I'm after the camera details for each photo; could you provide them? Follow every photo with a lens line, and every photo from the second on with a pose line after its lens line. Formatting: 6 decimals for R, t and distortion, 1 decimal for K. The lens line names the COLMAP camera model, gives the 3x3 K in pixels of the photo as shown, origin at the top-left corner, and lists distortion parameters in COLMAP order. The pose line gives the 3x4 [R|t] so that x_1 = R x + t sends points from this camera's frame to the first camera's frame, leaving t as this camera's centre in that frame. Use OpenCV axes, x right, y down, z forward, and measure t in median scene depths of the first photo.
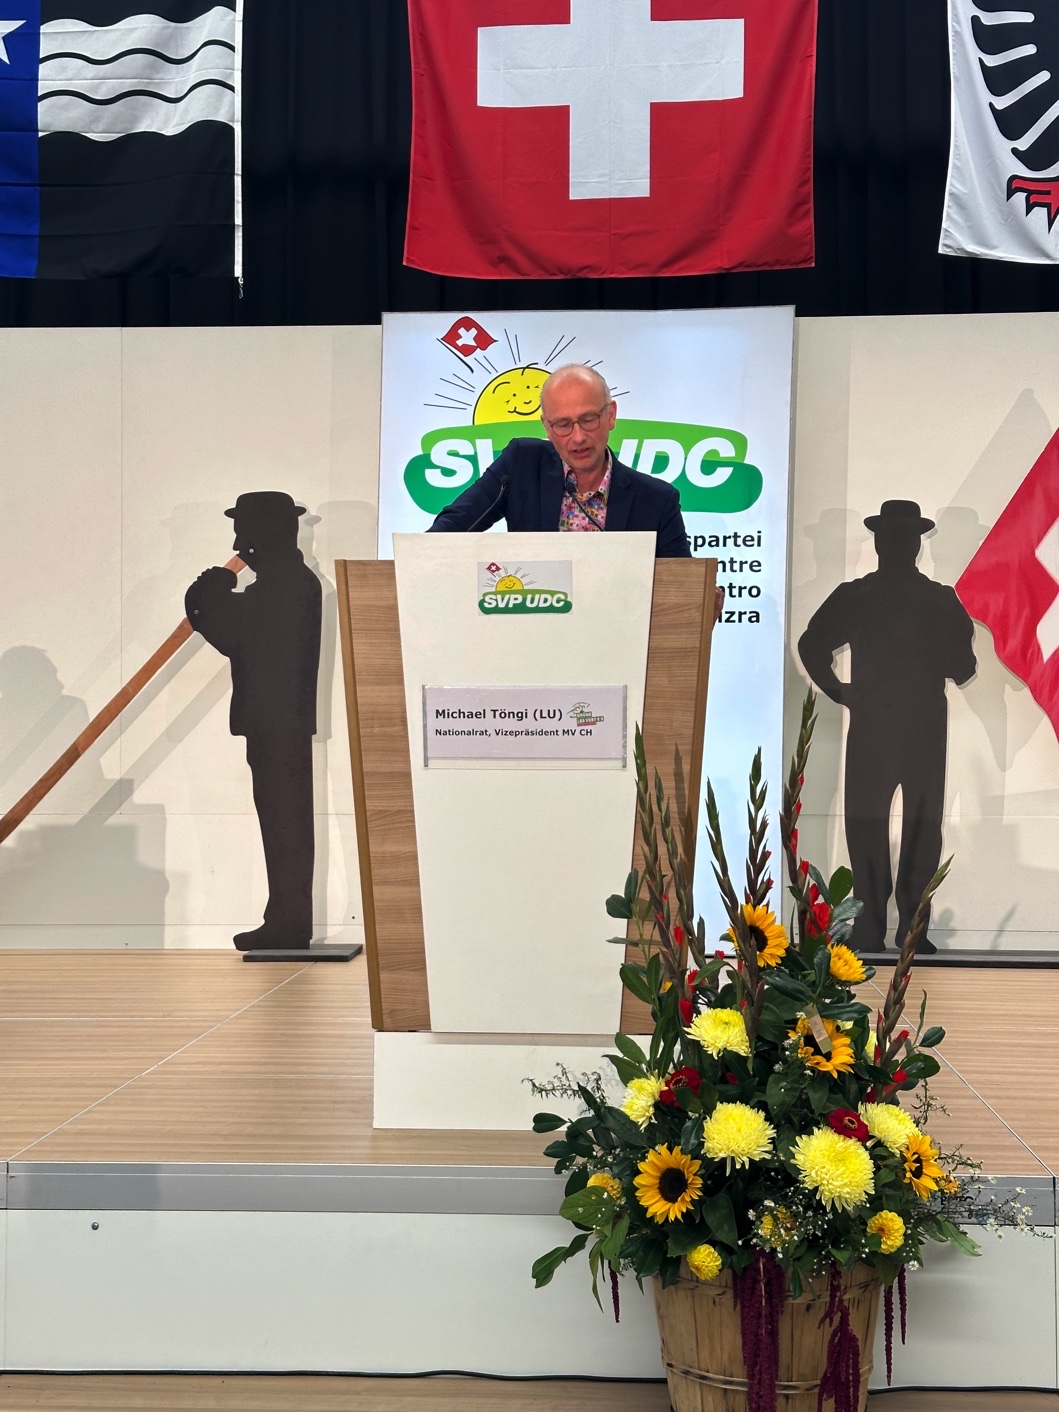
lens RADIAL K [[1974.9, 0, 518.2], [0, 1974.9, 710.0], [0, 0, 1]] dist [0.195524, -0.419159]
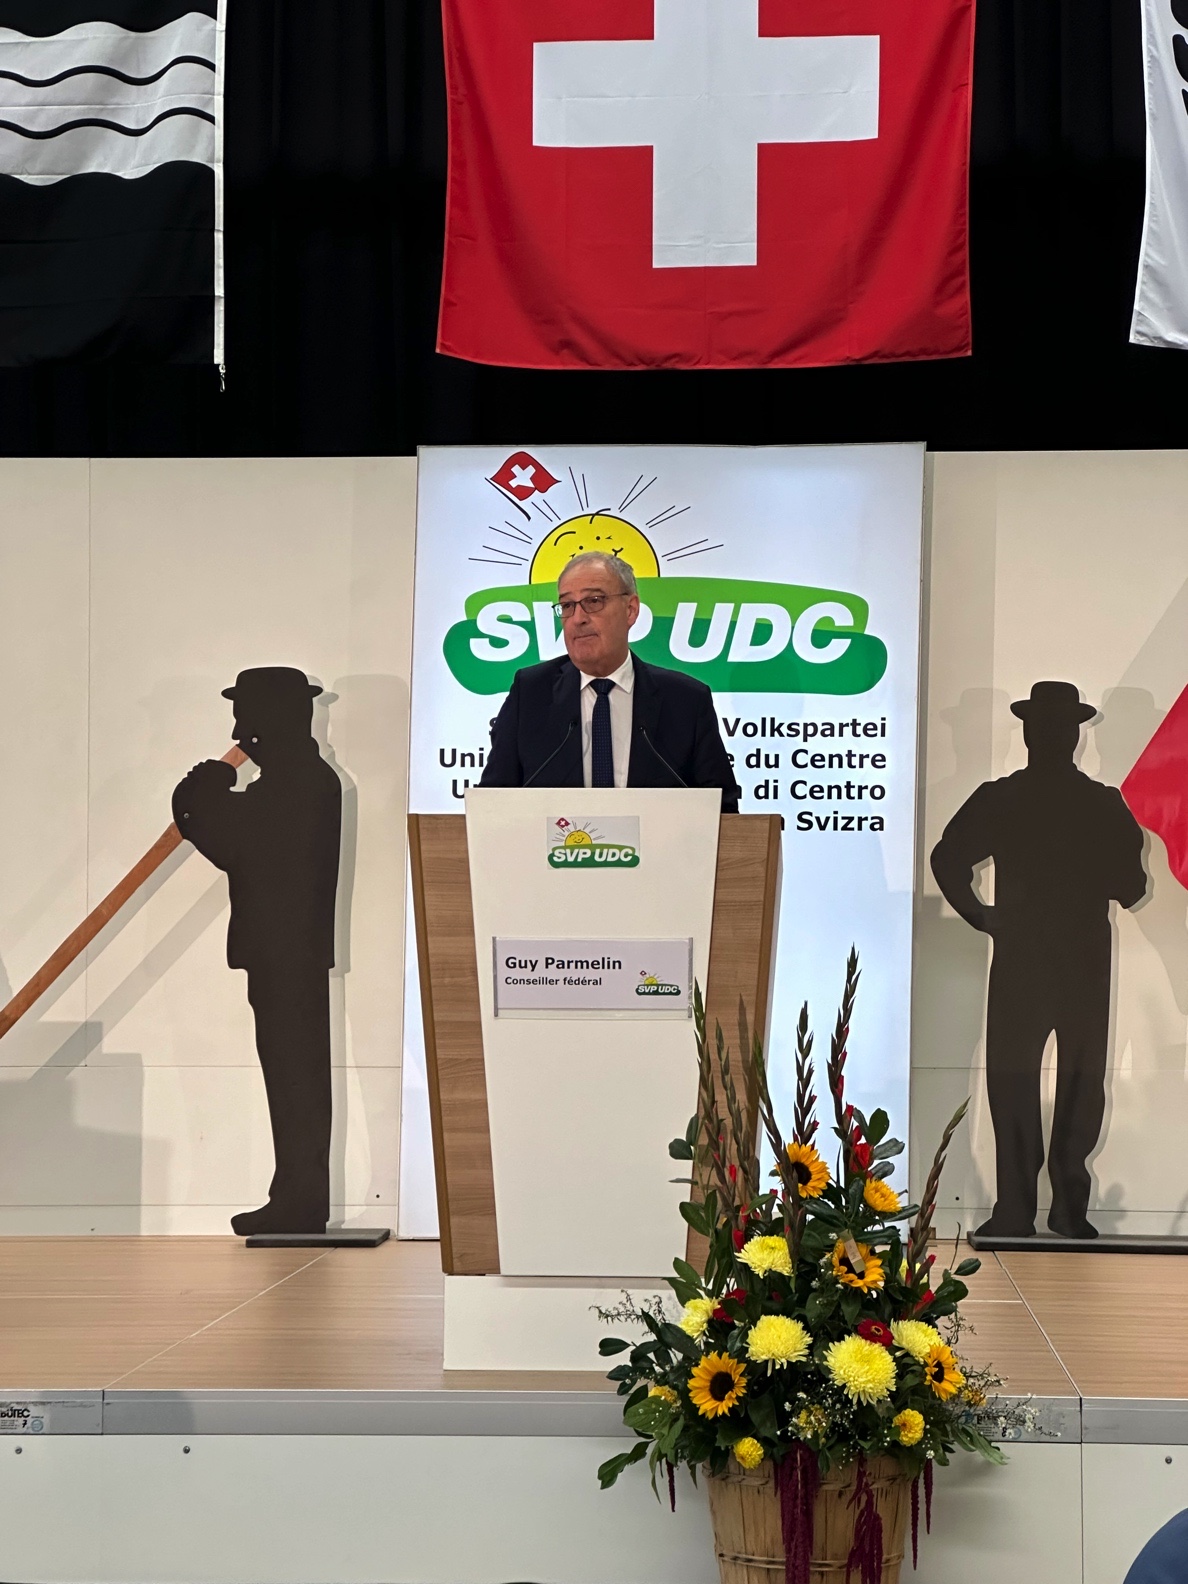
lens RADIAL K [[3641.8, 0, 599.8], [0, 3641.8, 818.5], [0, 0, 1]] dist [-0.219405, 7.932244]
pose [[0.999986, 0.001888, 0.004958, -0.001449], [-0.001795, 0.999822, -0.018805, -0.021137], [-0.004992, 0.018796, 0.999811, -0.486603]]
